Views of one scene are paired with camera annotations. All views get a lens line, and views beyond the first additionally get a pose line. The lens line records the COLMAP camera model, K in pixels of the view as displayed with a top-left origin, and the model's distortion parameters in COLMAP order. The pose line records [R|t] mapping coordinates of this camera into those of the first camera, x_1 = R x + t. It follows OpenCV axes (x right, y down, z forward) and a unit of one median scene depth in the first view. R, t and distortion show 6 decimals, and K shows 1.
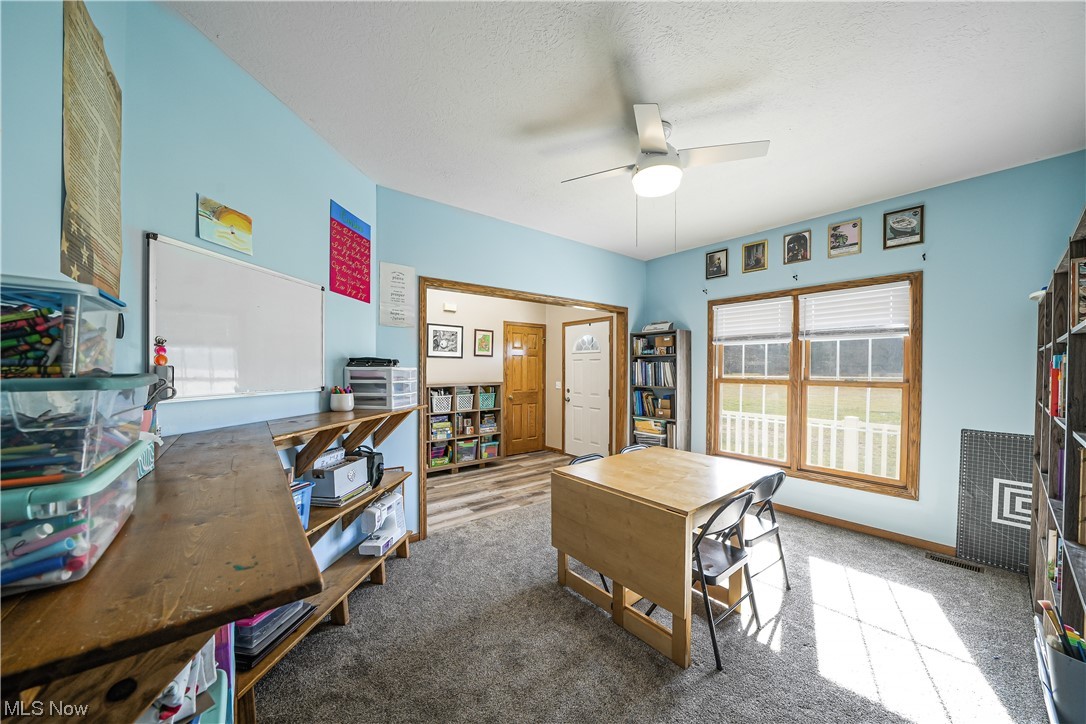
lens RADIAL K [[381.1, 0, 539.5], [0, 381.1, 376.0], [0, 0, 1]] dist [-0.025602, -0.000067]
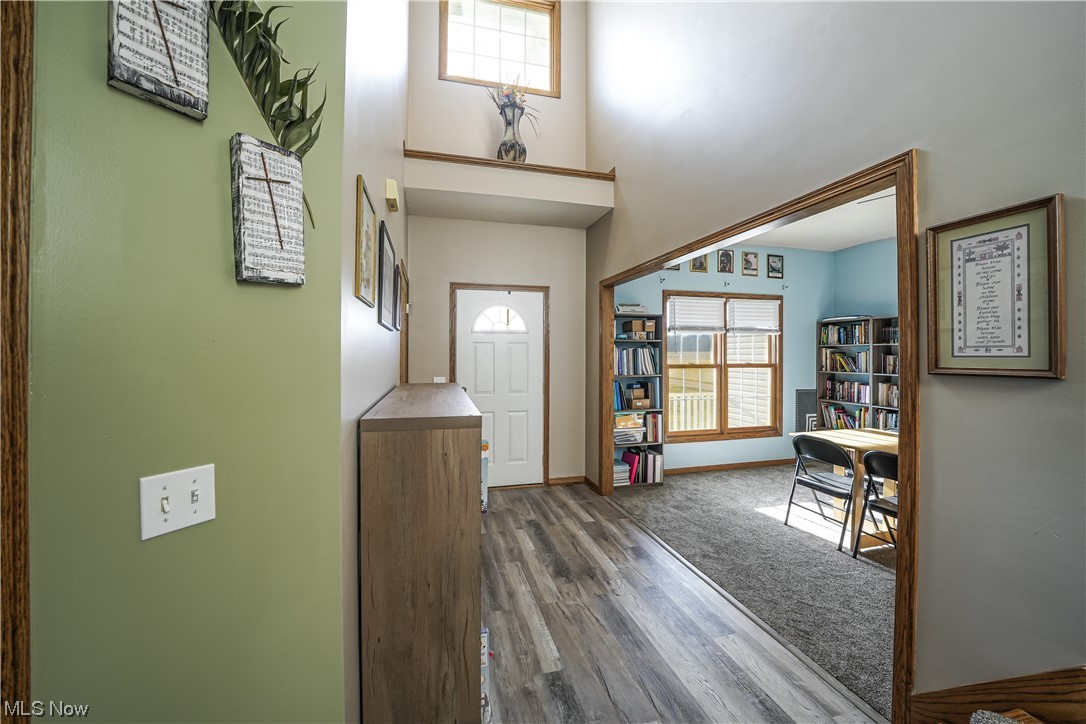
lens RADIAL K [[374.5, 0, 539.5], [0, 374.5, 364.3], [0, 0, 1]] dist [-0.023042, -0.000024]
pose [[0.413981, -0.025336, 0.909933, -0.668292], [0.018058, 0.999644, 0.019619, -0.022812], [-0.910106, 0.008310, 0.414291, 0.944243]]
